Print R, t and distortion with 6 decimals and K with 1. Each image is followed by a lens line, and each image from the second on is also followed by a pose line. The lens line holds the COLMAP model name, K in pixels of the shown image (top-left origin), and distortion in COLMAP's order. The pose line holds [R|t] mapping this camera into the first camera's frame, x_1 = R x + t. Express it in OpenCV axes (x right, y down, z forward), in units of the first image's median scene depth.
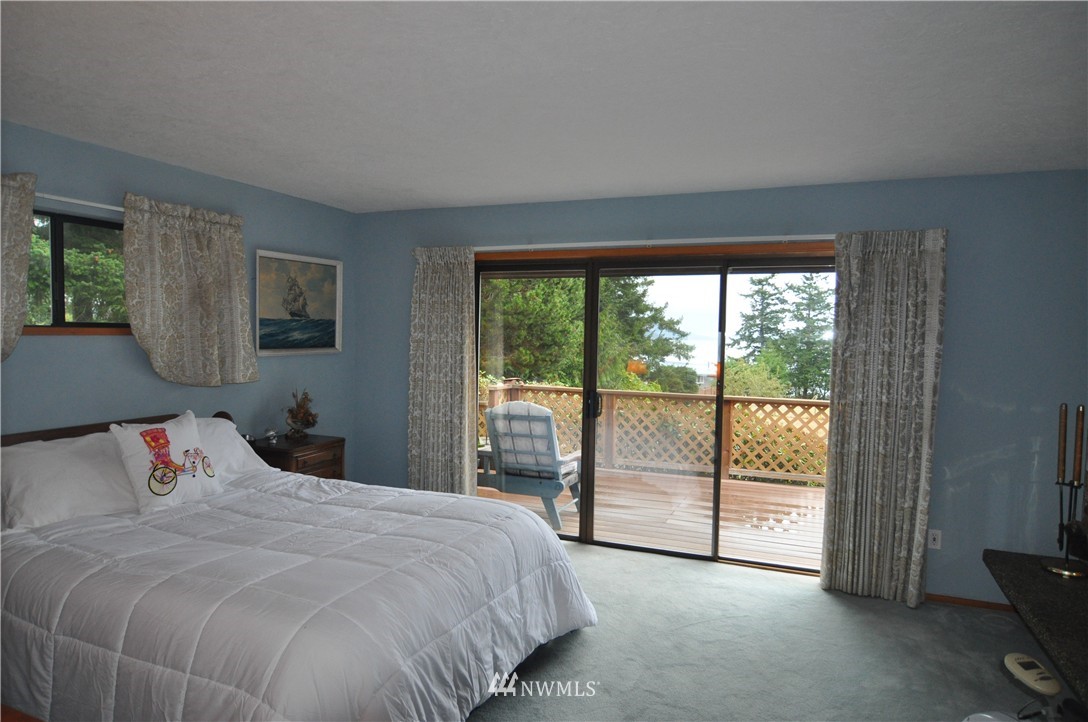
lens RADIAL K [[647.0, 0, 544.0], [0, 647.0, 361.0], [0, 0, 1]] dist [-0.003673, -0.000668]
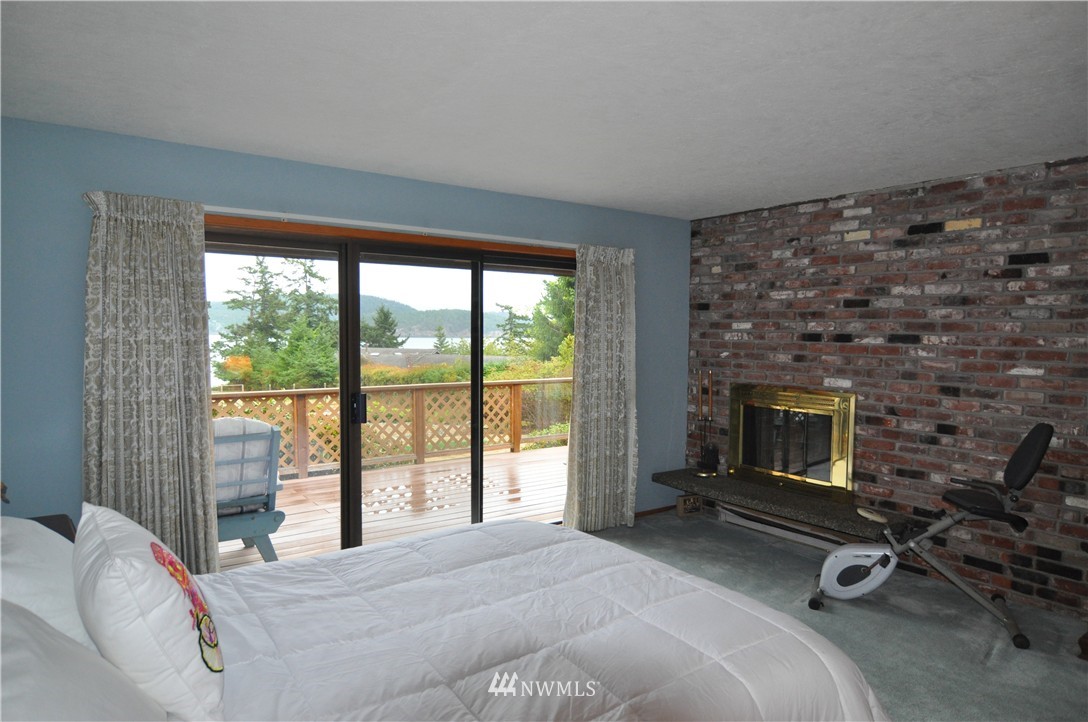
lens RADIAL K [[651.6, 0, 544.0], [0, 651.6, 361.0], [0, 0, 1]] dist [0.001242, 0.000221]
pose [[0.549325, -0.054327, 0.833841, -0.495473], [0.035075, 0.998504, 0.041948, -0.023621], [-0.834873, 0.006204, 0.550408, 0.297534]]
